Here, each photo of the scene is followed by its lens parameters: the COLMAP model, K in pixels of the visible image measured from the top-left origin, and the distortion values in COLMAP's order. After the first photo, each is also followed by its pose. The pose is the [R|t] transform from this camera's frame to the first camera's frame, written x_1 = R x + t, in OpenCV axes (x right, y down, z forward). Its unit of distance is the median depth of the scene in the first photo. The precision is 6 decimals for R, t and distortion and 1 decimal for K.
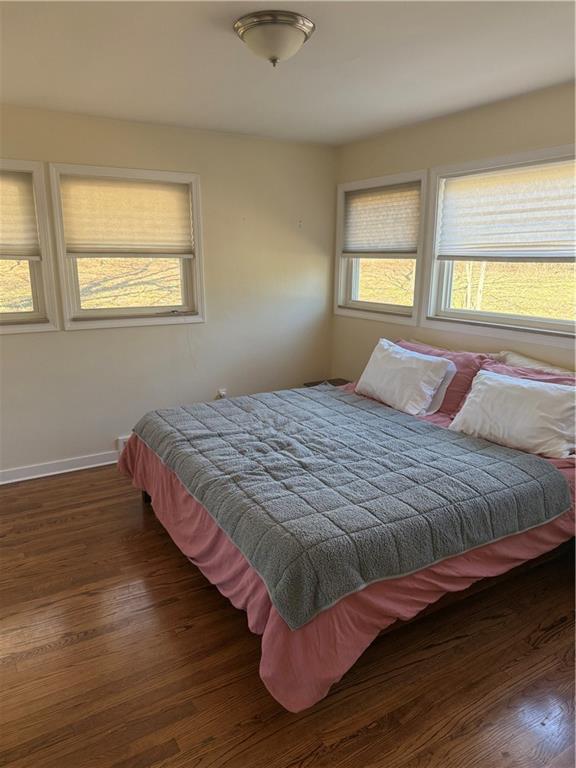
lens RADIAL K [[532.2, 0, 289.9], [0, 532.2, 389.2], [0, 0, 1]] dist [0.002344, -0.005344]
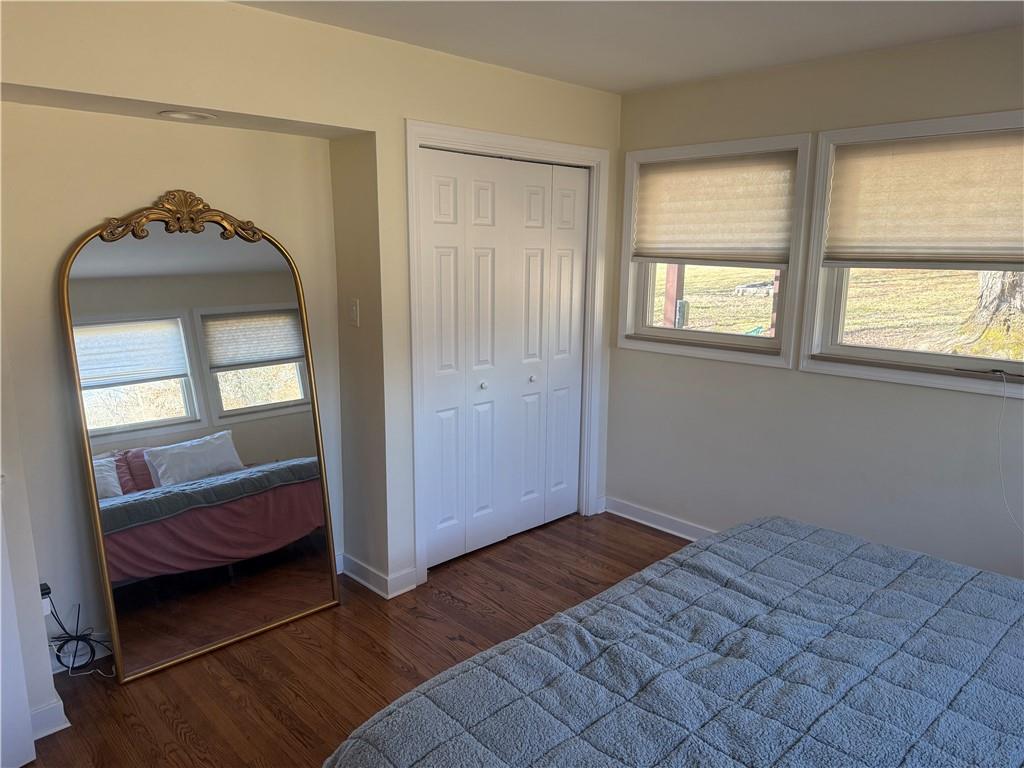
lens RADIAL K [[709.6, 0, 510.7], [0, 709.6, 379.5], [0, 0, 1]] dist [0.002344, -0.005344]
pose [[0.225885, 0.173336, -0.958609, 0.389788], [-0.249836, 0.961438, 0.114977, -0.117038], [0.941572, 0.213523, 0.260480, 0.433748]]
